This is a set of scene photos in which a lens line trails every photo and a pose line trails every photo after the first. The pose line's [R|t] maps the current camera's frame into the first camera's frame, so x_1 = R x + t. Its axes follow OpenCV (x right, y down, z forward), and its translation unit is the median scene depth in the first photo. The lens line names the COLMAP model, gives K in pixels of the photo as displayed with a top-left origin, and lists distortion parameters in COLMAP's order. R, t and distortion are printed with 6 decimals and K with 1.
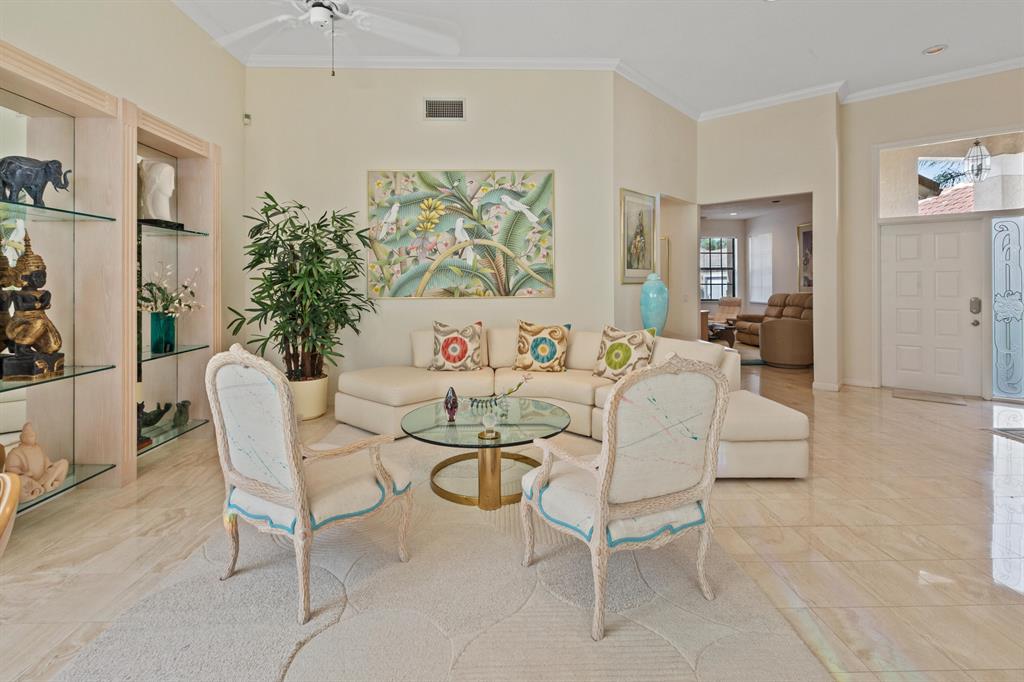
lens RADIAL K [[465.6, 0, 519.4], [0, 465.6, 280.0], [0, 0, 1]] dist [0.001818, -0.000821]
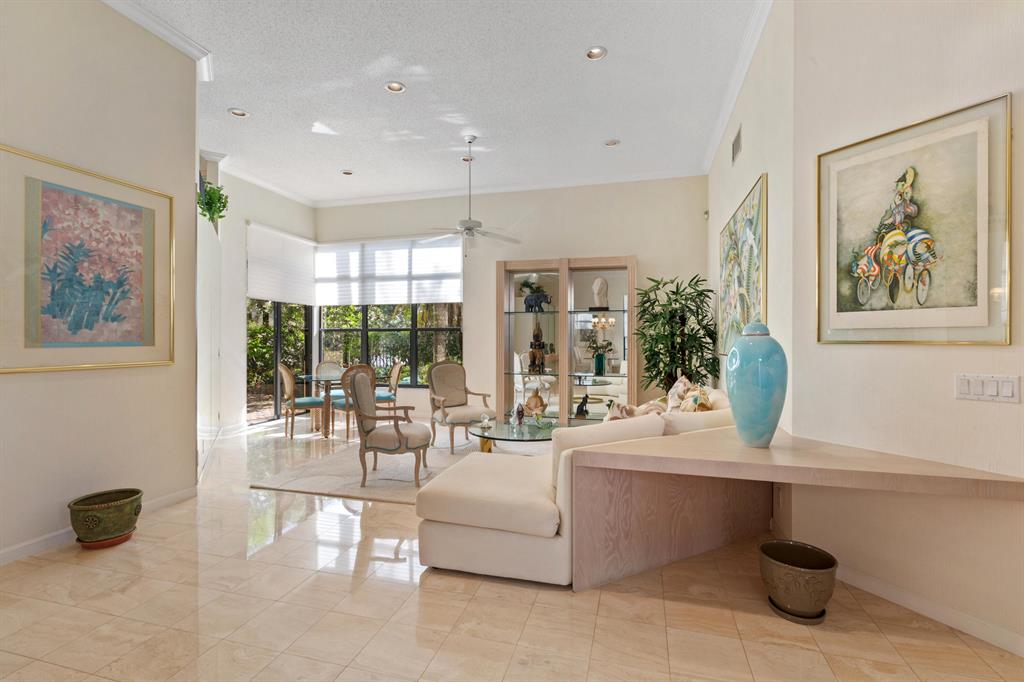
lens RADIAL K [[465.6, 0, 503.1], [0, 465.6, 338.8], [0, 0, 1]] dist [0.001818, -0.000821]
pose [[-0.304174, 0.000888, -0.952616, 0.836597], [0.004278, 0.999991, -0.000433, 0.002552], [0.952607, -0.004207, -0.304175, 0.849968]]
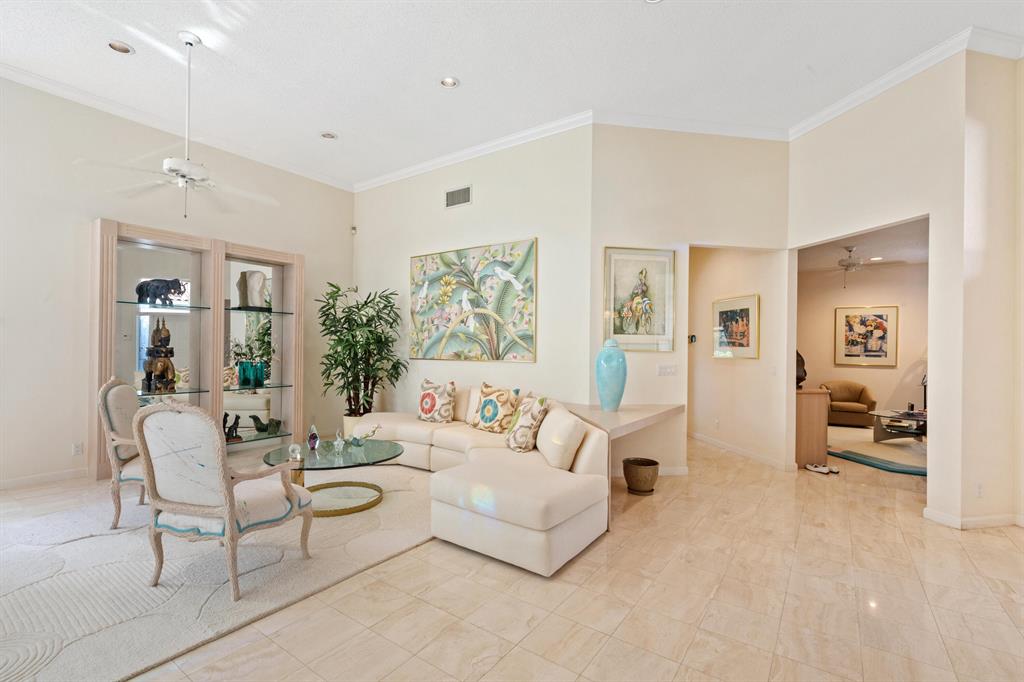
lens RADIAL K [[465.6, 0, 505.4], [0, 465.6, 345.3], [0, 0, 1]] dist [0.001818, -0.000821]
pose [[0.798163, 0.009575, -0.602366, 0.637081], [-0.009439, 0.999950, 0.003387, -0.003695], [0.602368, 0.002982, 0.798213, 0.150582]]
